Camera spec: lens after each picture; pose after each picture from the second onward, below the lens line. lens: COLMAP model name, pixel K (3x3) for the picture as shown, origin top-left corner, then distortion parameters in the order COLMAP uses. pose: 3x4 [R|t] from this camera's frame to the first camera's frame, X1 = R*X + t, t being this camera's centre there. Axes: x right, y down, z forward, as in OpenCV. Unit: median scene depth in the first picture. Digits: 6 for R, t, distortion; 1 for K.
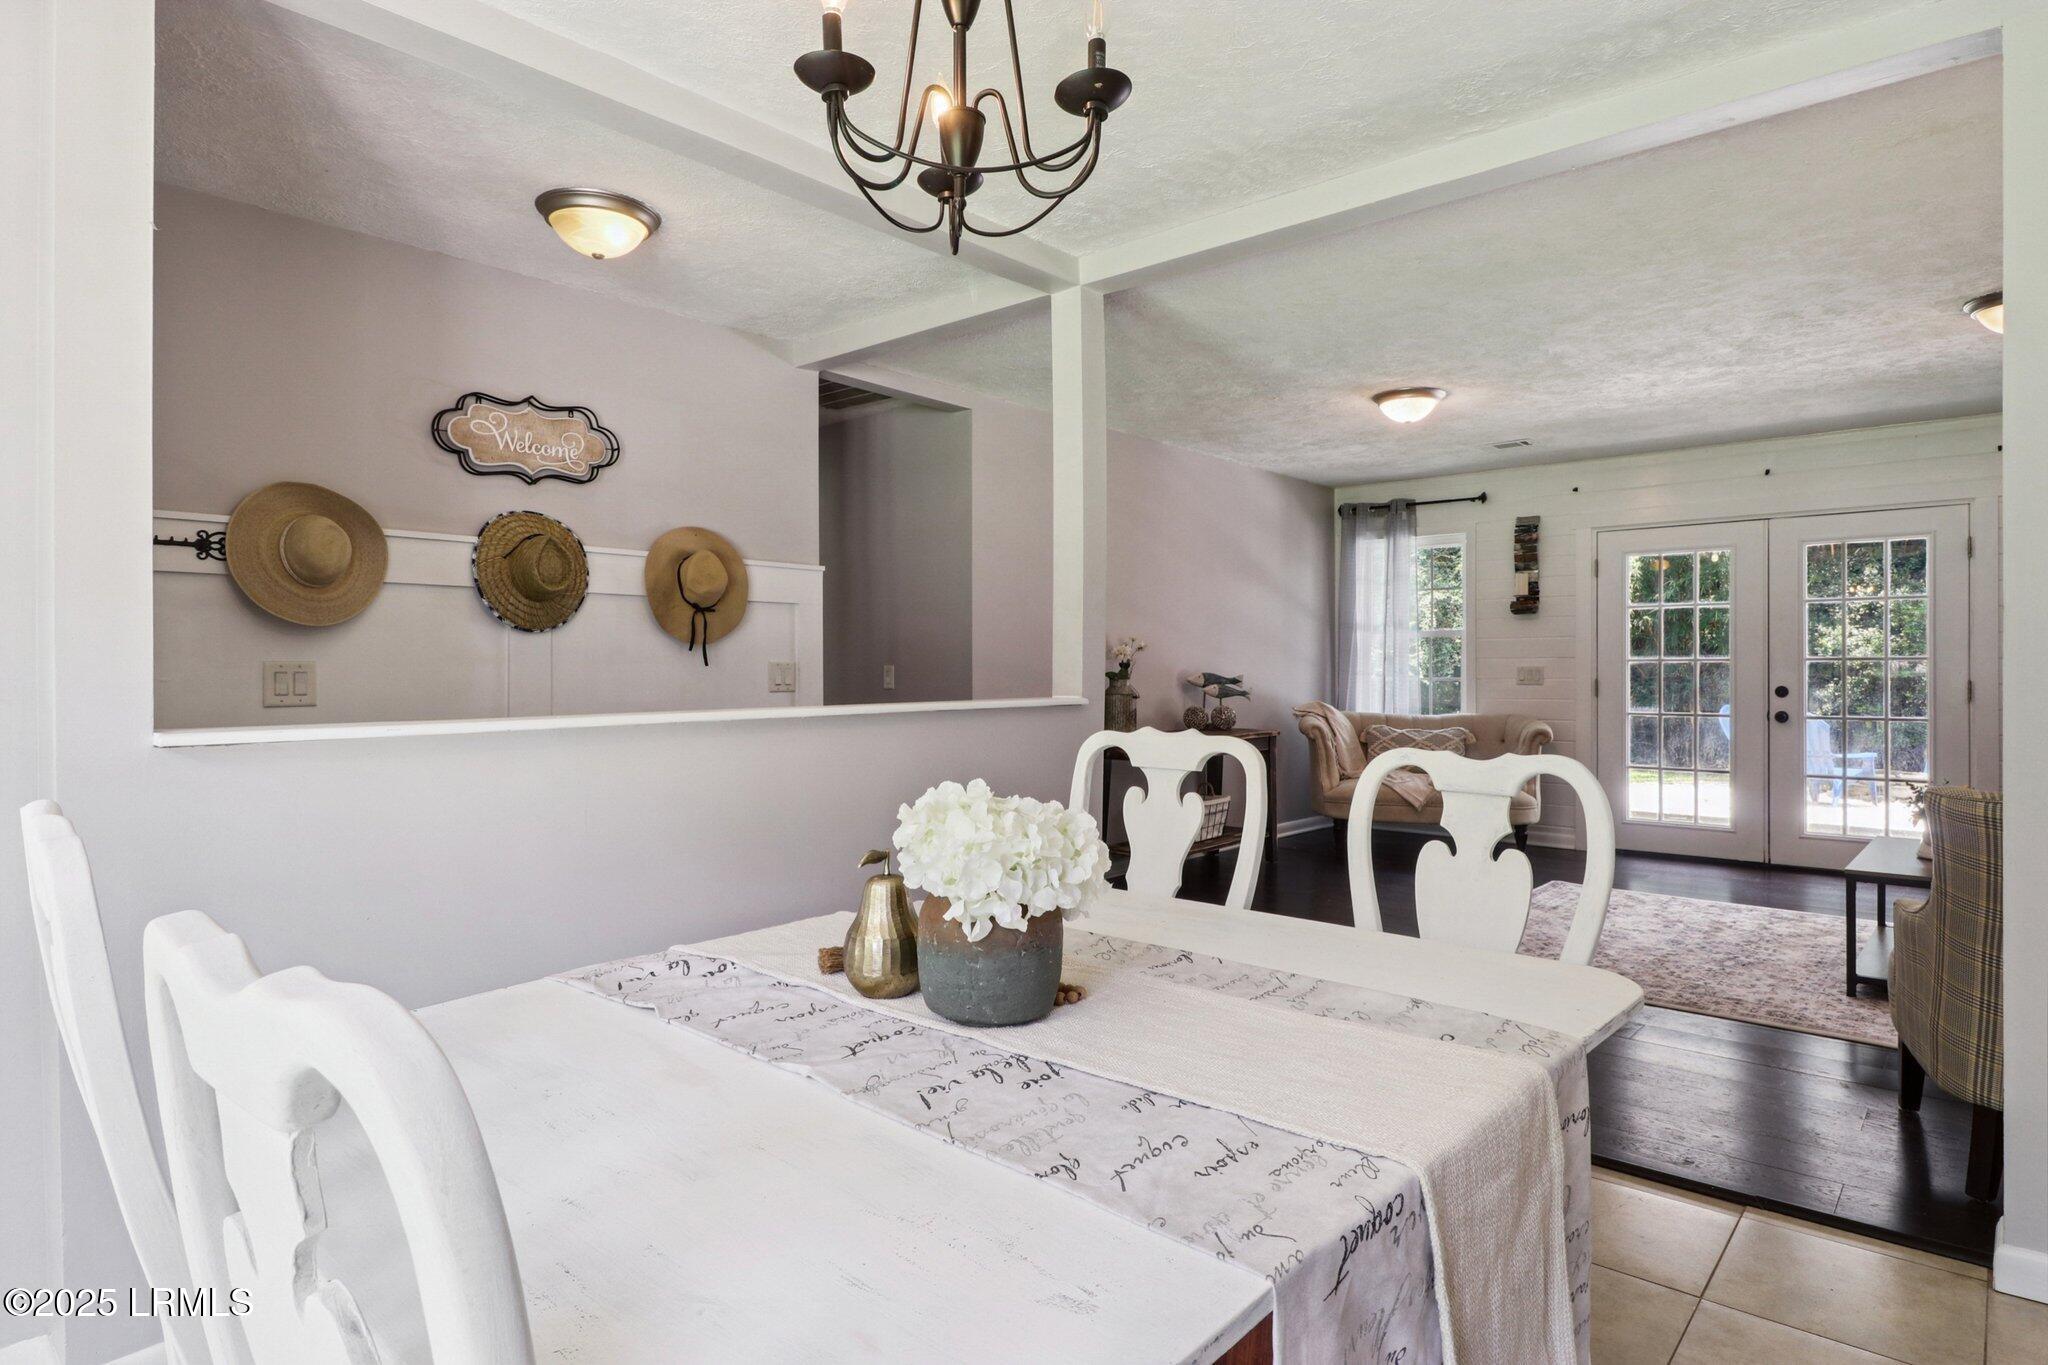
lens RADIAL K [[1162.1, 0, 1024.2], [0, 1162.1, 674.3], [0, 0, 1]] dist [-0.000780, -0.000951]
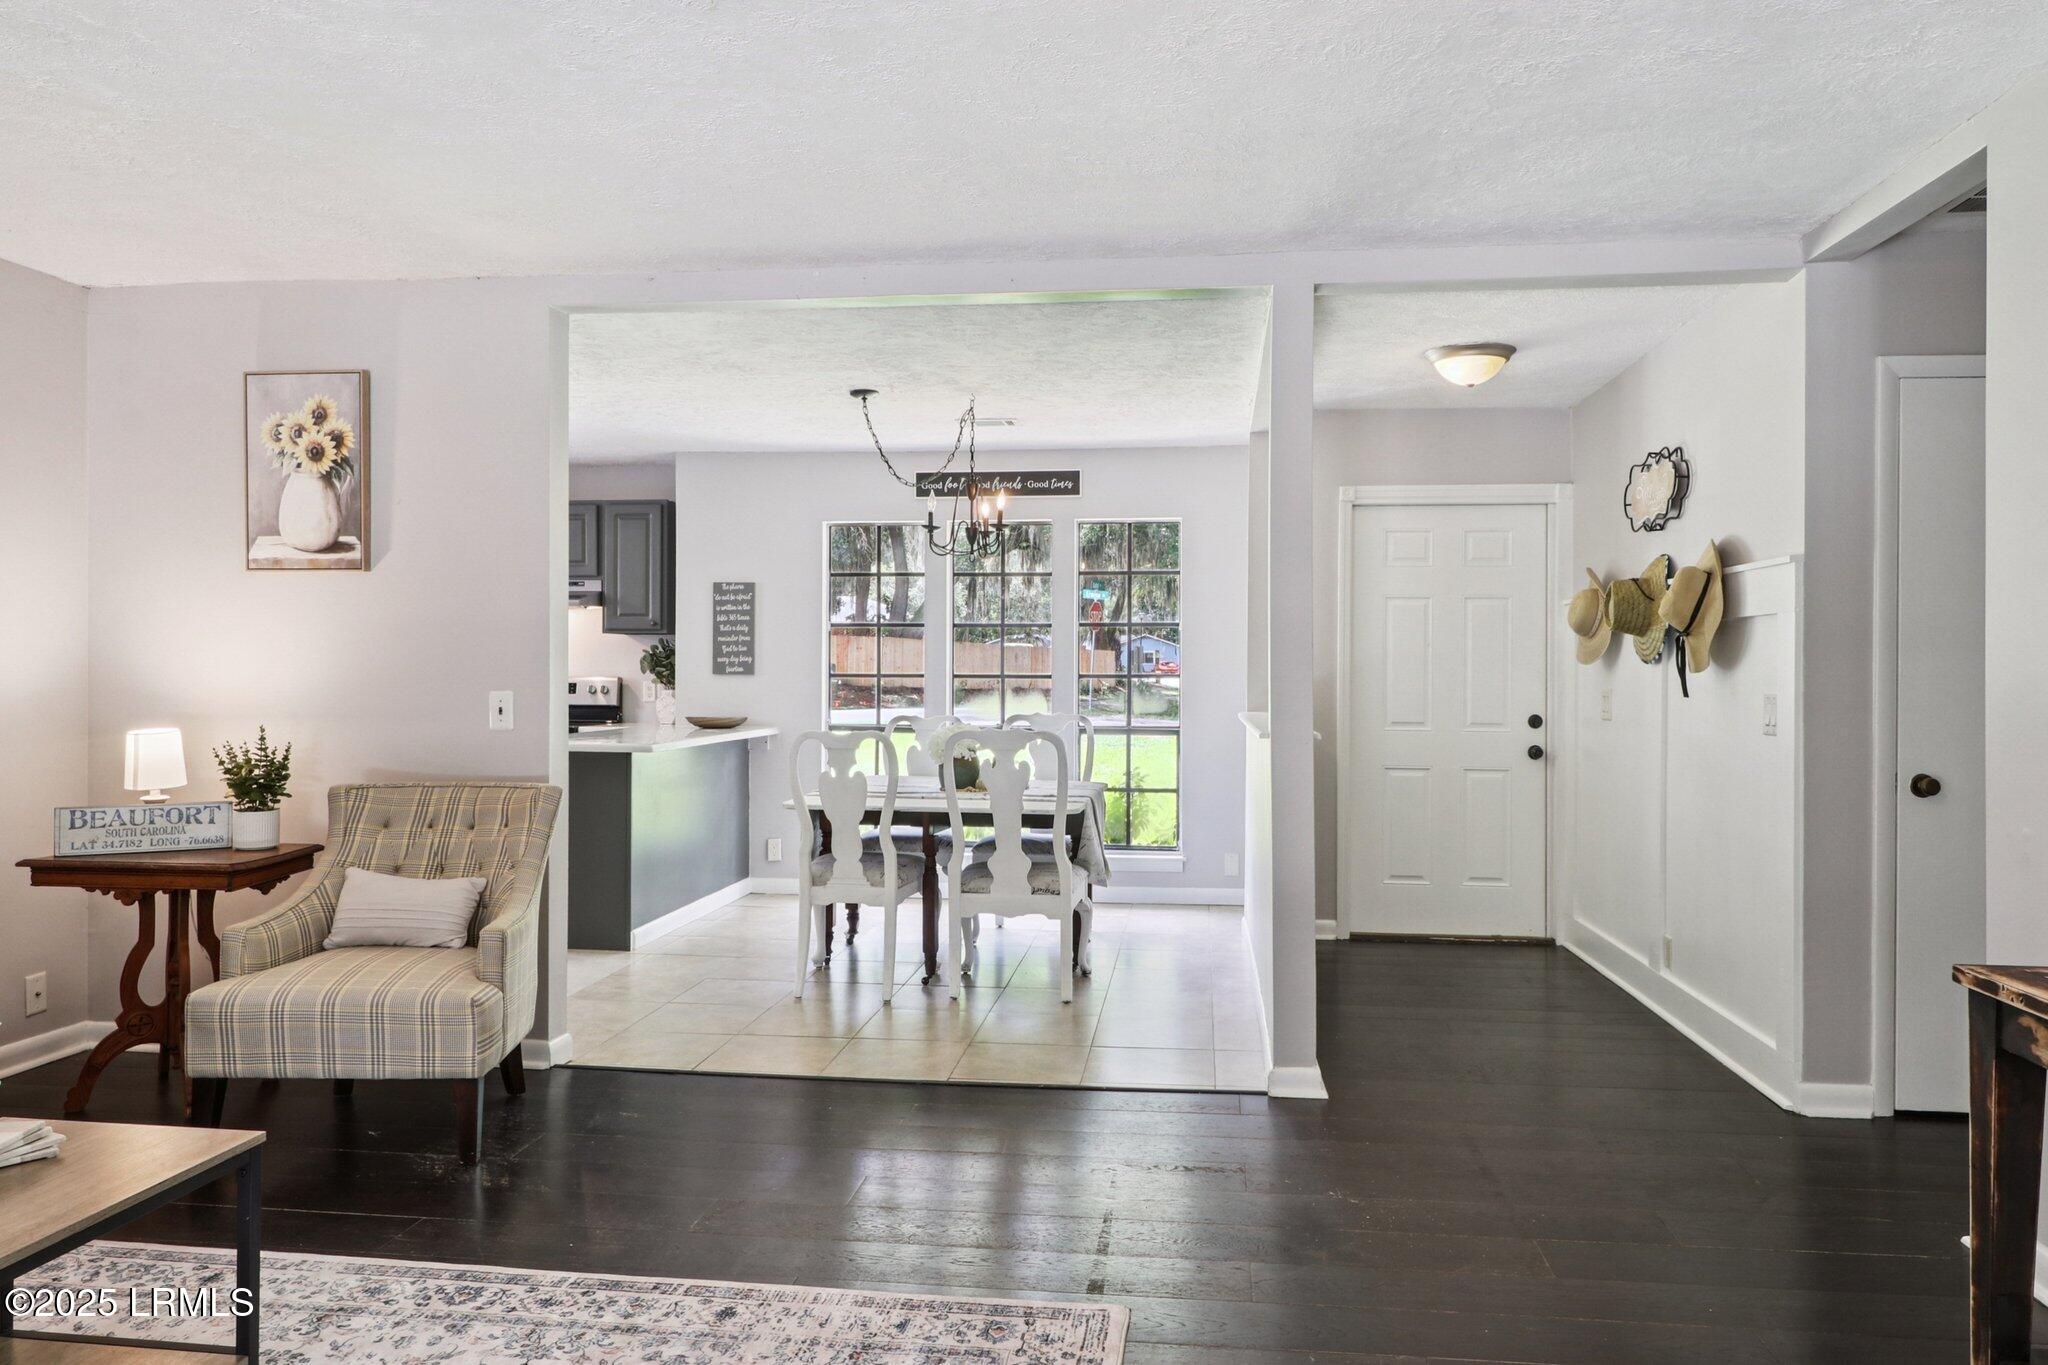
lens RADIAL K [[1389.2, 0, 1035.1], [0, 1389.2, 673.2], [0, 0, 1]] dist [0.009057, 0.003408]
pose [[-0.830331, -0.001814, -0.557268, 0.758510], [-0.007086, 0.999948, 0.007303, -0.031982], [0.557226, 0.010013, -0.830301, 1.674498]]
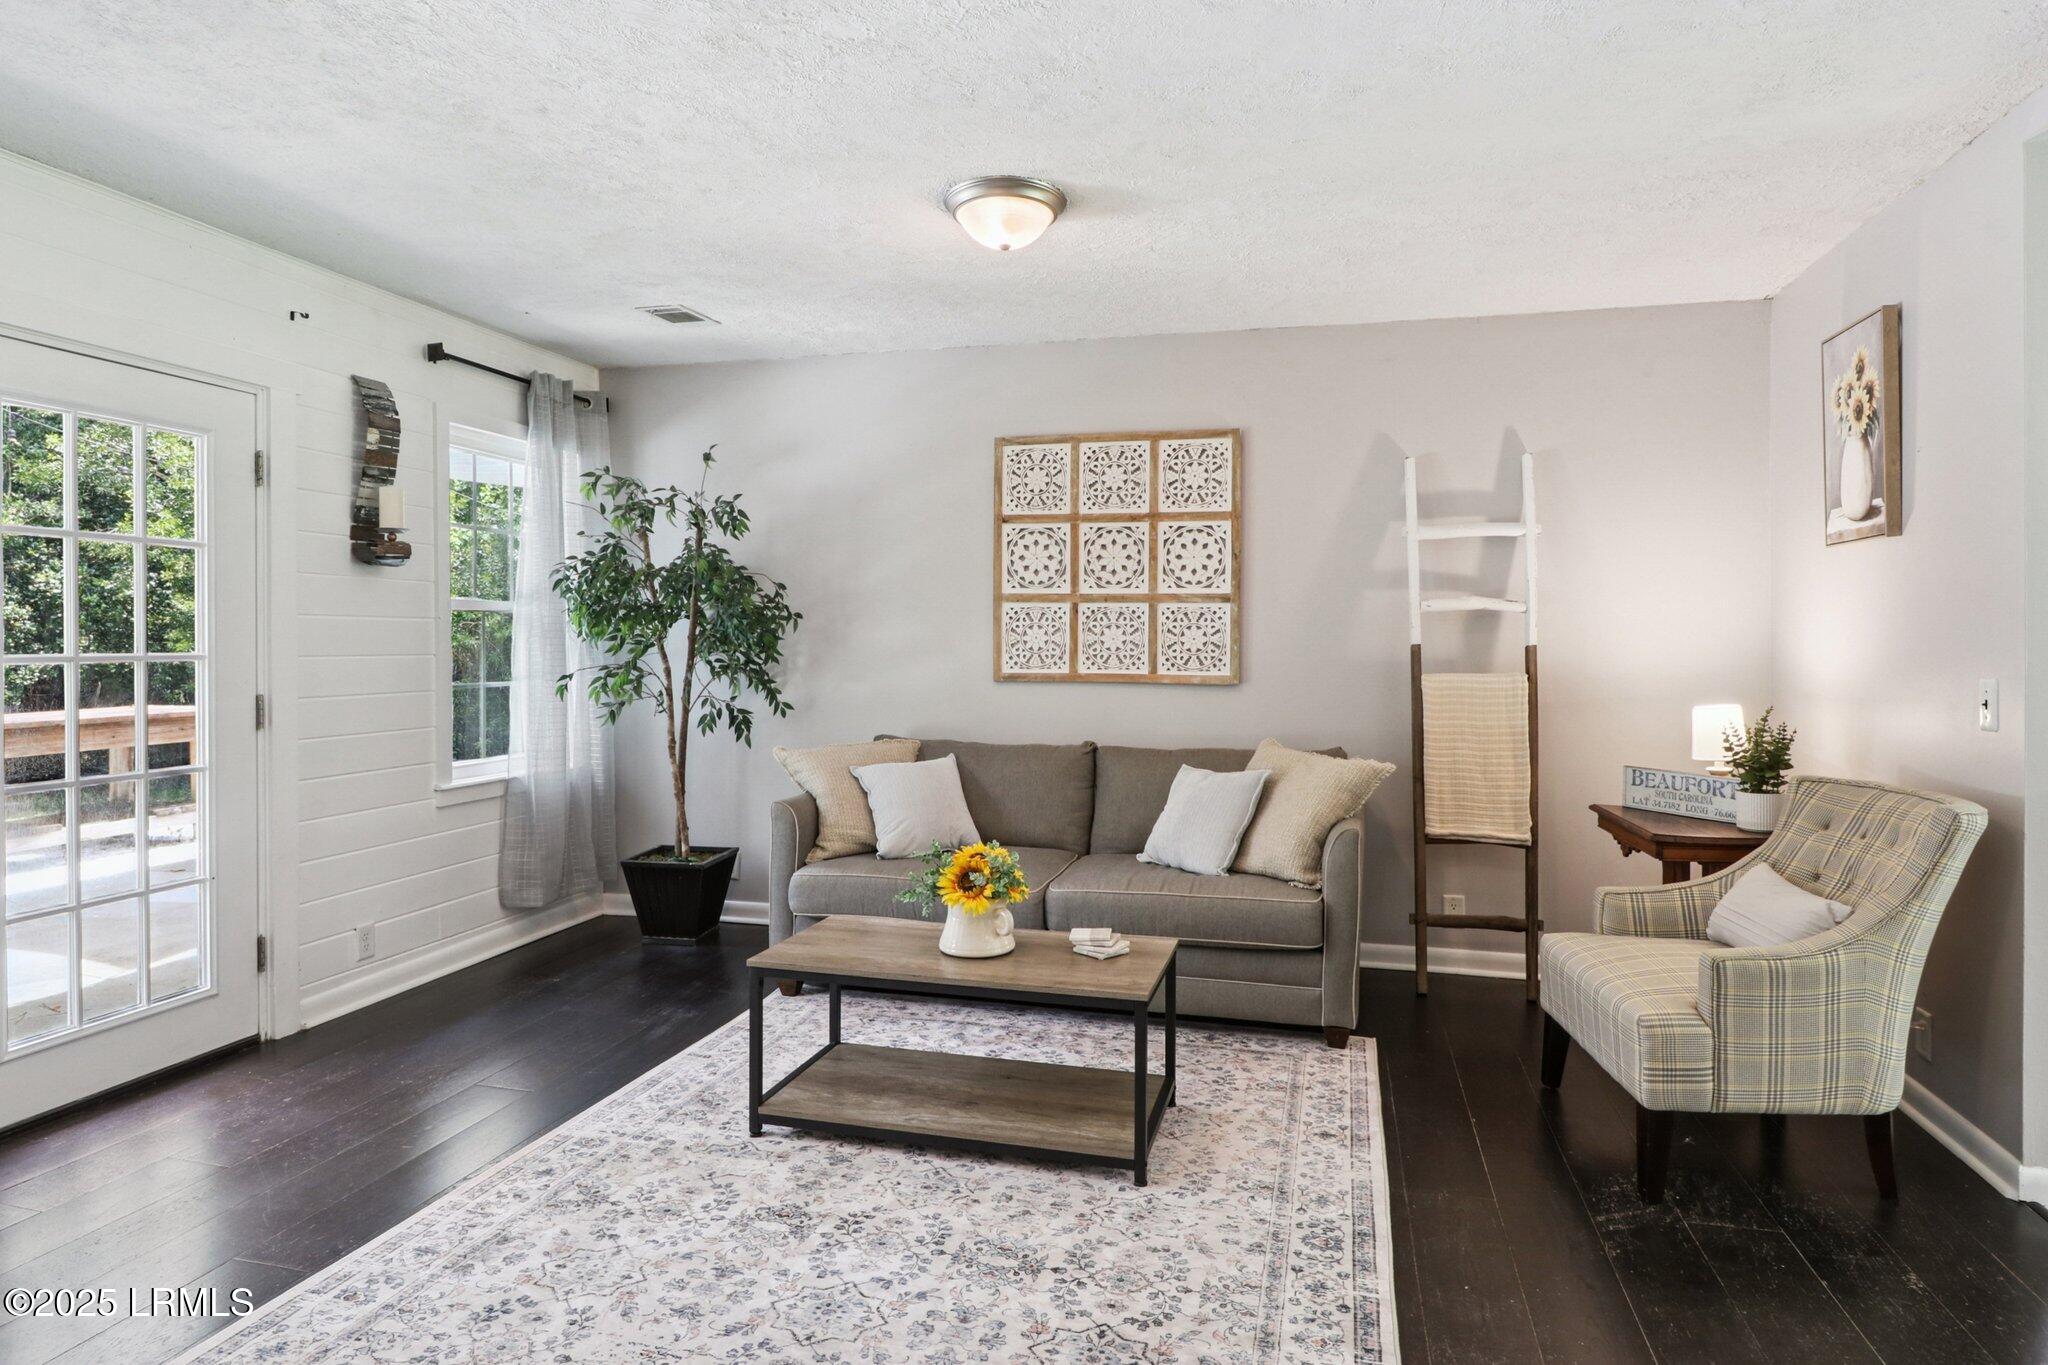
lens RADIAL K [[1160.9, 0, 1034.8], [0, 1160.9, 665.0], [0, 0, 1]] dist [-0.000705, -0.000074]
pose [[-0.440110, -0.013880, 0.897837, 0.132851], [0.009813, 0.999746, 0.020265, -0.034361], [-0.897890, 0.017729, -0.439862, 1.346921]]
